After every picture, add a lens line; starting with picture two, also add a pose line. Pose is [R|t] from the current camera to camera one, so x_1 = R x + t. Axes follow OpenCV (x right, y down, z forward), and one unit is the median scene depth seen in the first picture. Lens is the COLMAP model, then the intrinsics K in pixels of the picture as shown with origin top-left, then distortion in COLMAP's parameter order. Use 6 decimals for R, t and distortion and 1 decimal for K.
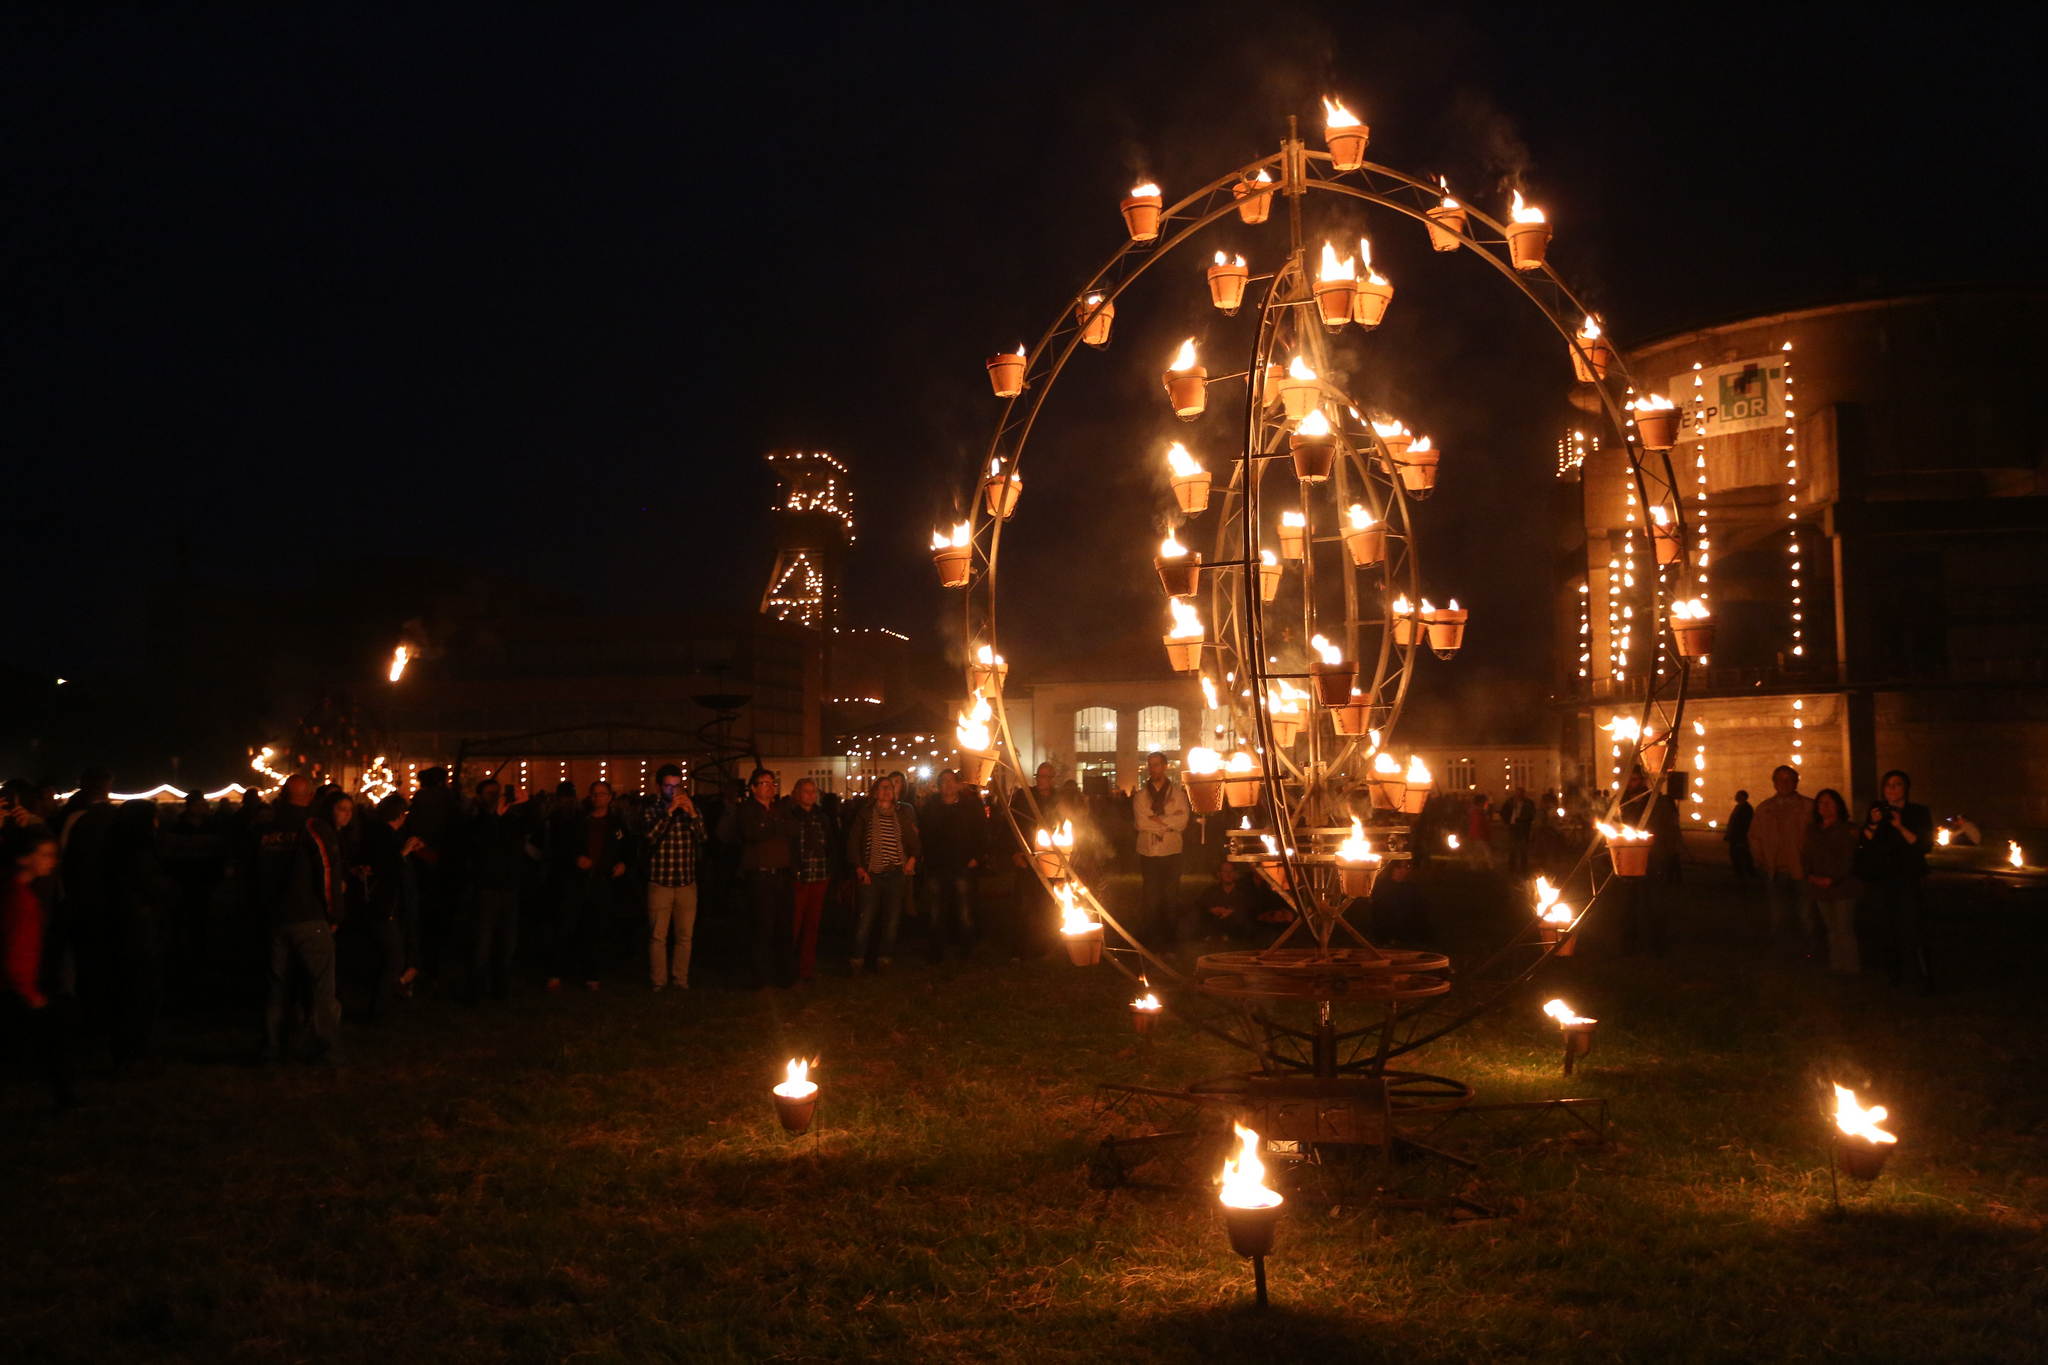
lens RADIAL K [[1665.8, 0, 1018.3], [0, 1665.8, 683.3], [0, 0, 1]] dist [-0.019002, 0.071605]
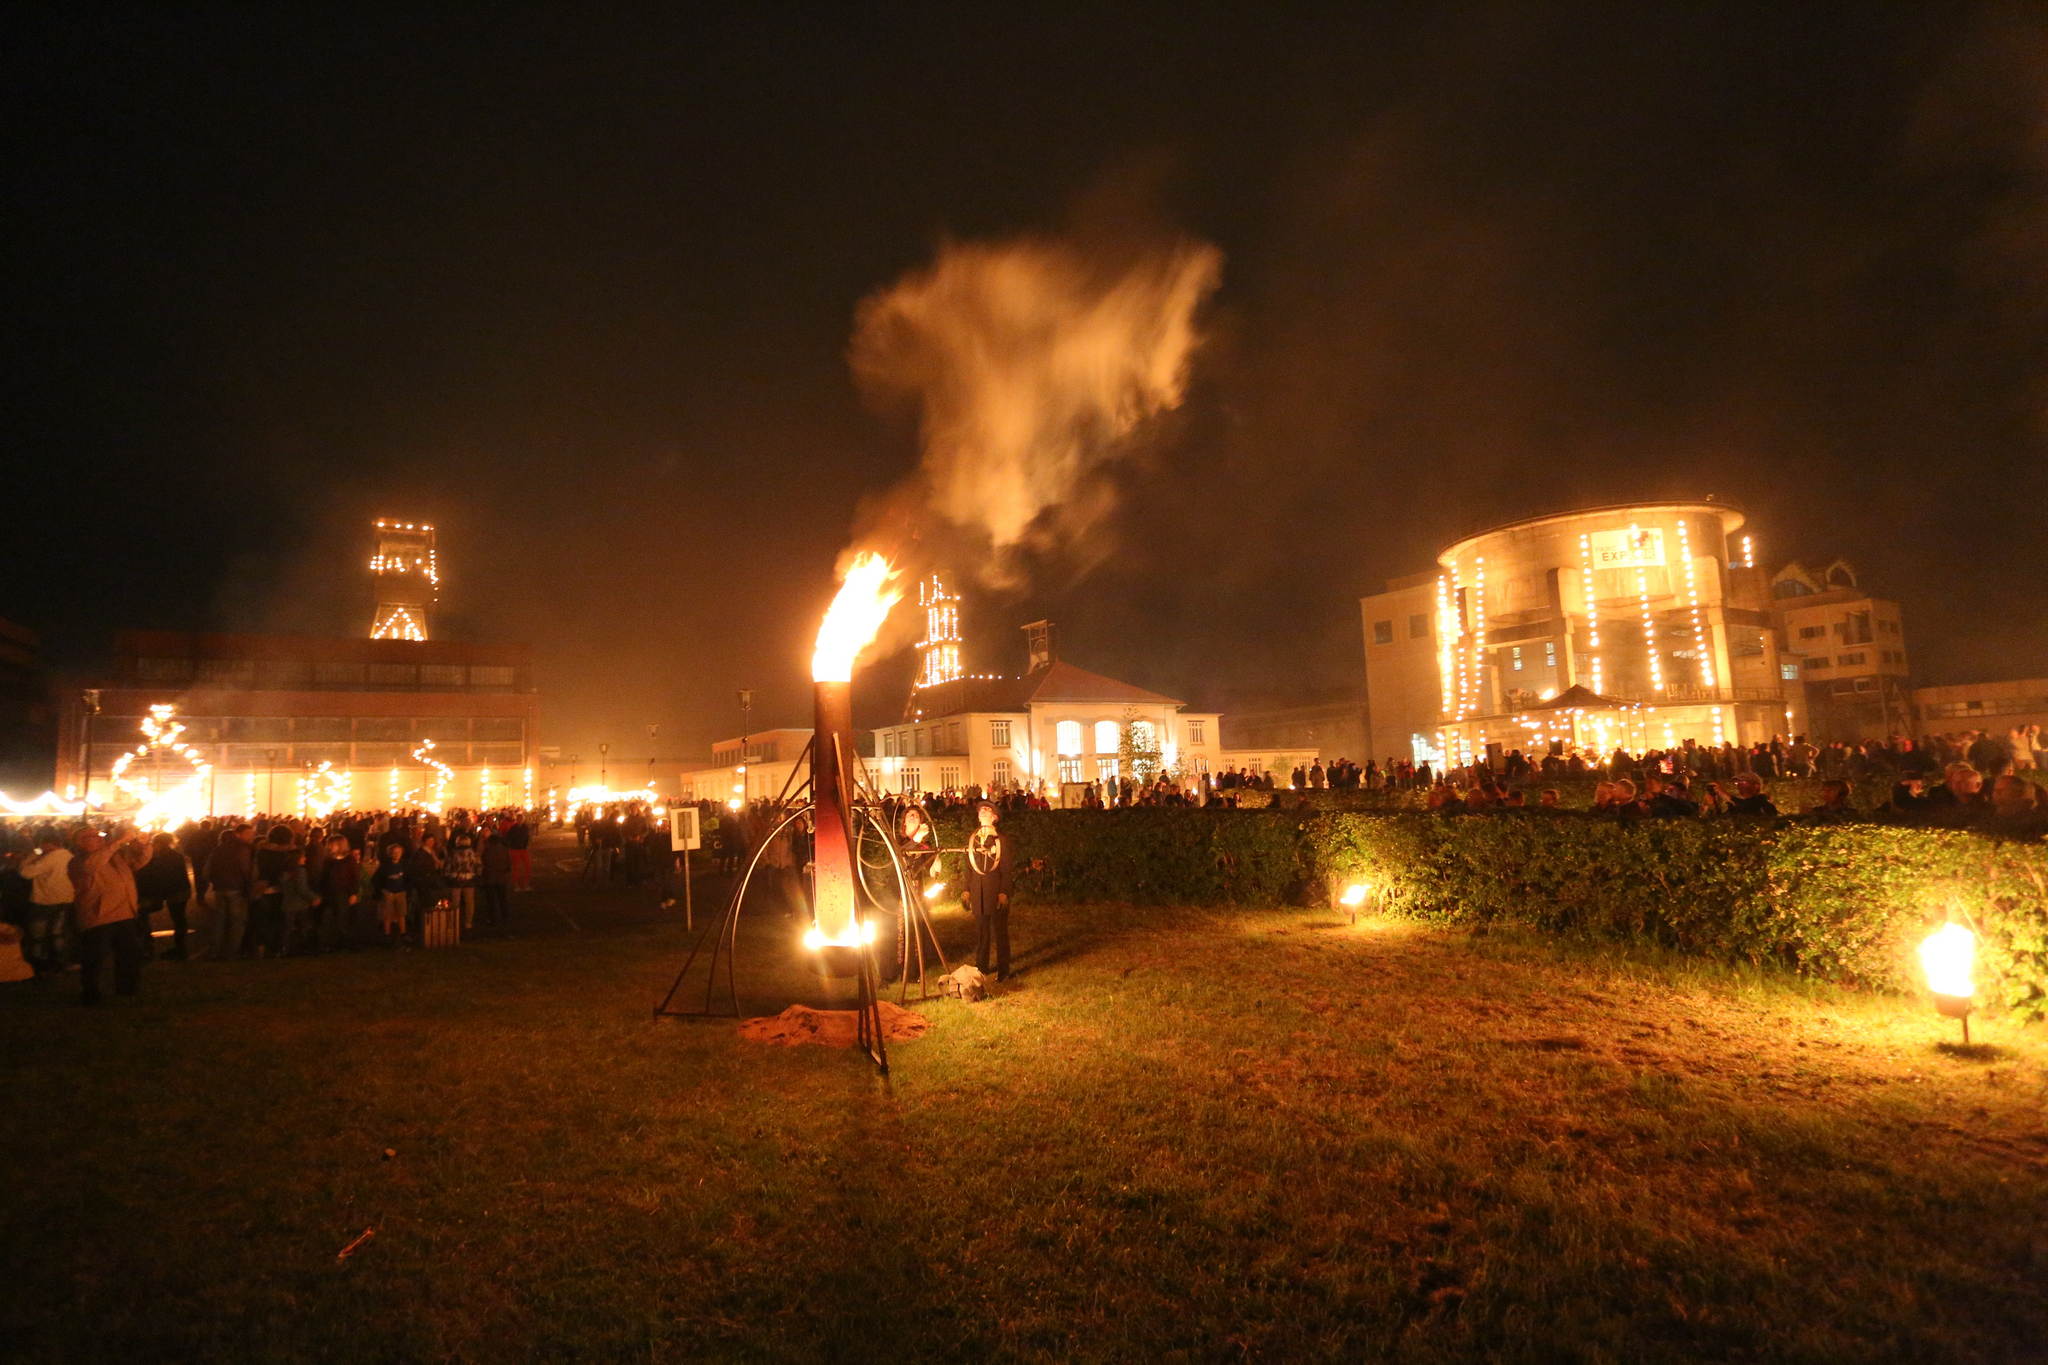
lens RADIAL K [[1006.3, 0, 1019.7], [0, 1006.3, 674.3], [0, 0, 1]] dist [-0.075504, 0.035540]
pose [[0.766925, 0.055563, 0.639326, -5.514548], [-0.010367, 0.997187, -0.074227, 0.407044], [-0.641653, 0.050298, 0.765344, 4.232682]]
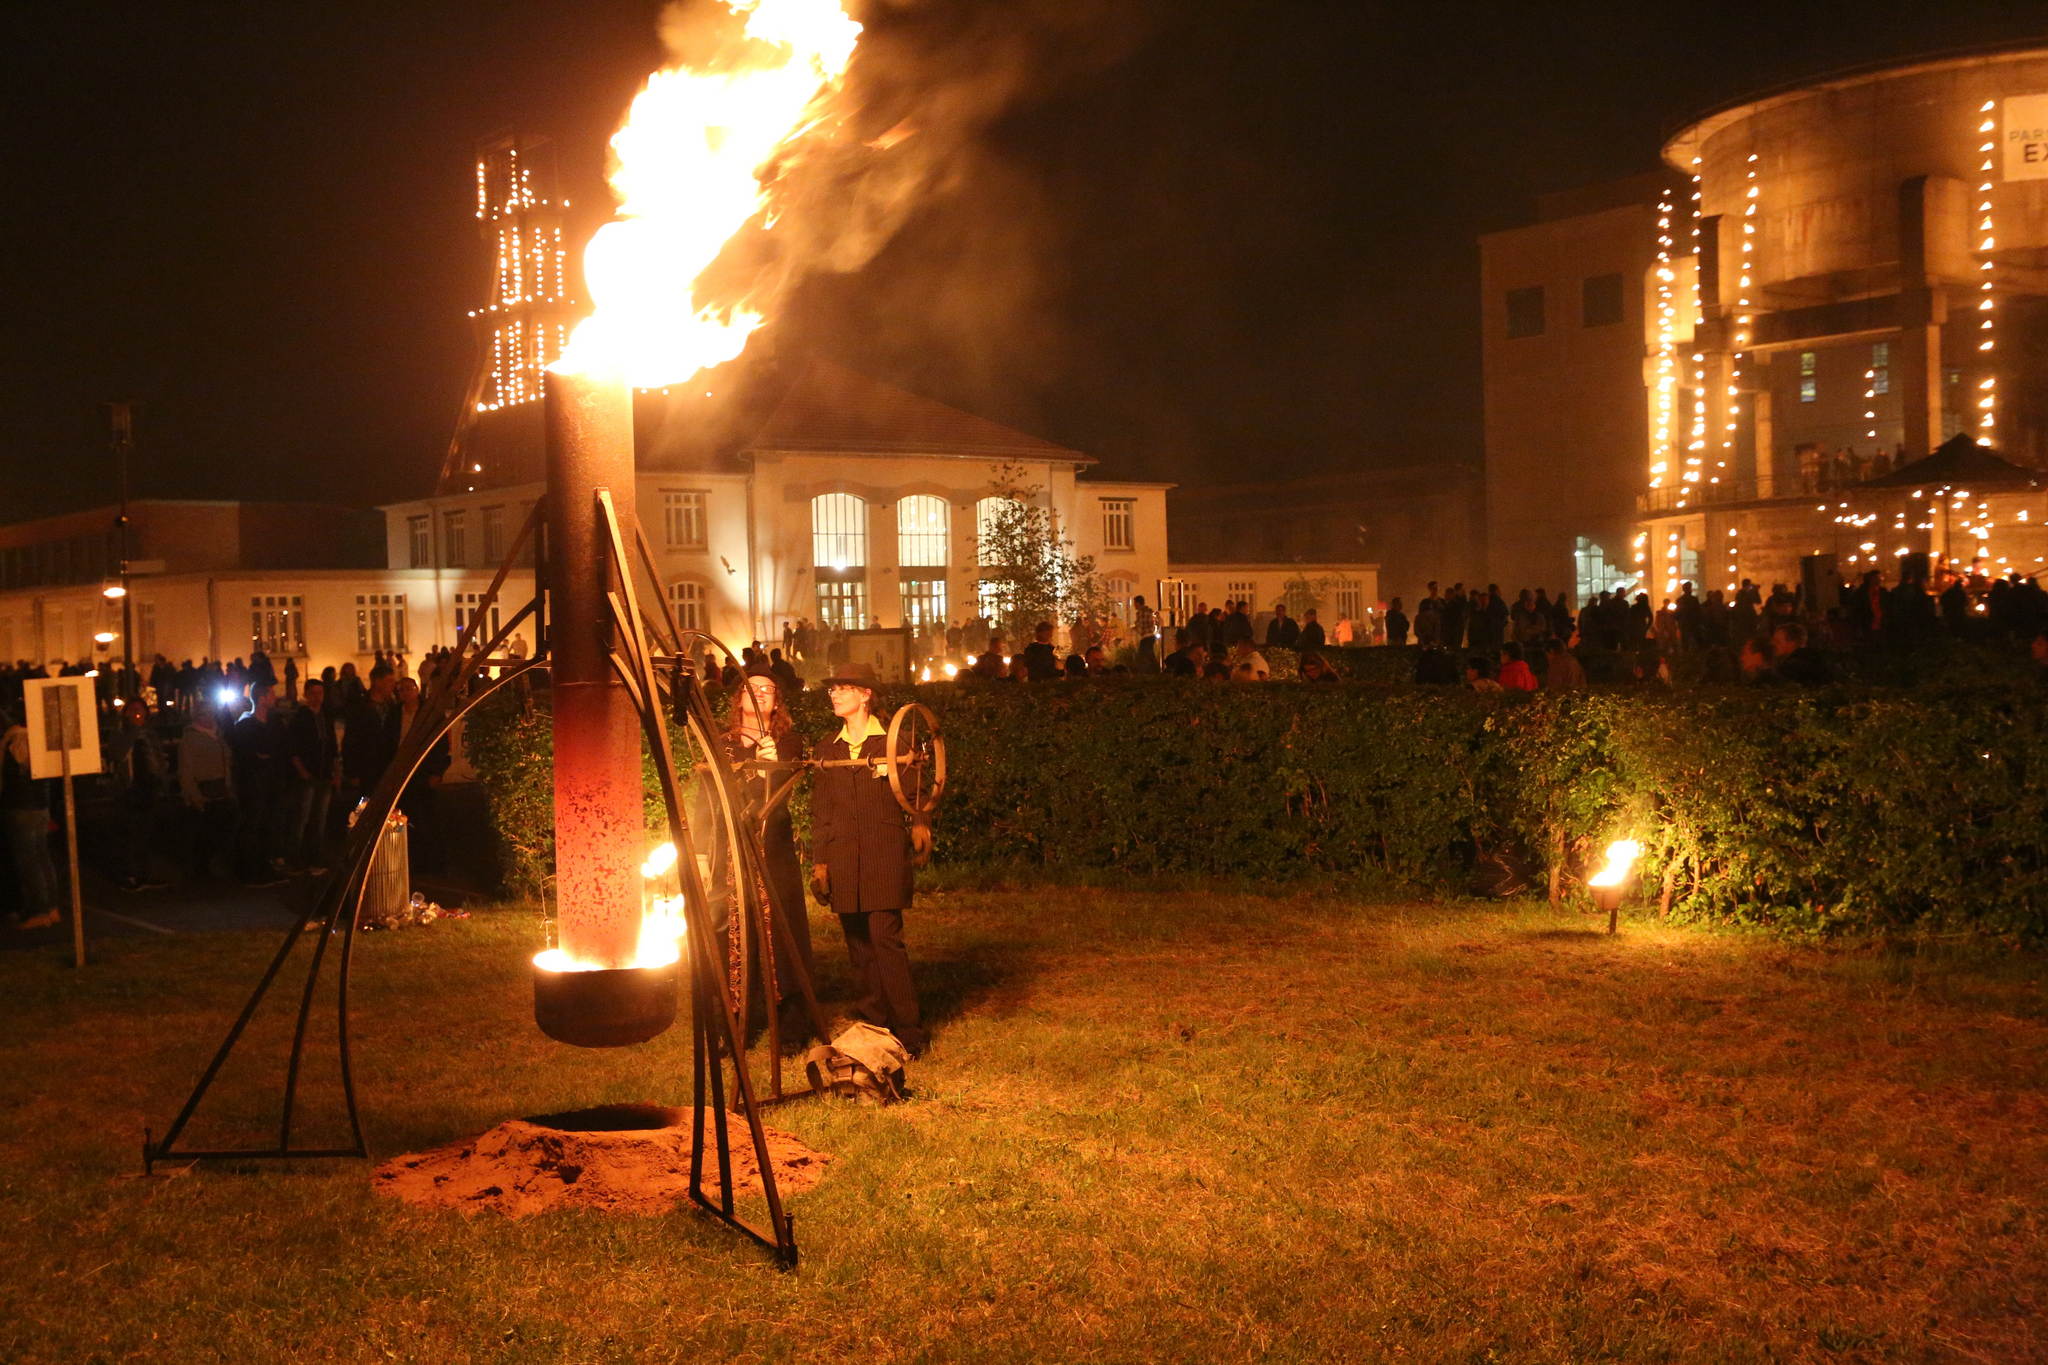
lens RADIAL K [[2234.6, 0, 1024.0], [0, 2234.6, 682.5], [0, 0, 1]] dist [0.052209, 0.016982]
pose [[0.667730, -0.023026, 0.744047, -5.572050], [-0.023911, 0.998342, 0.052355, 0.416207], [-0.744019, -0.052750, 0.666073, 4.316545]]
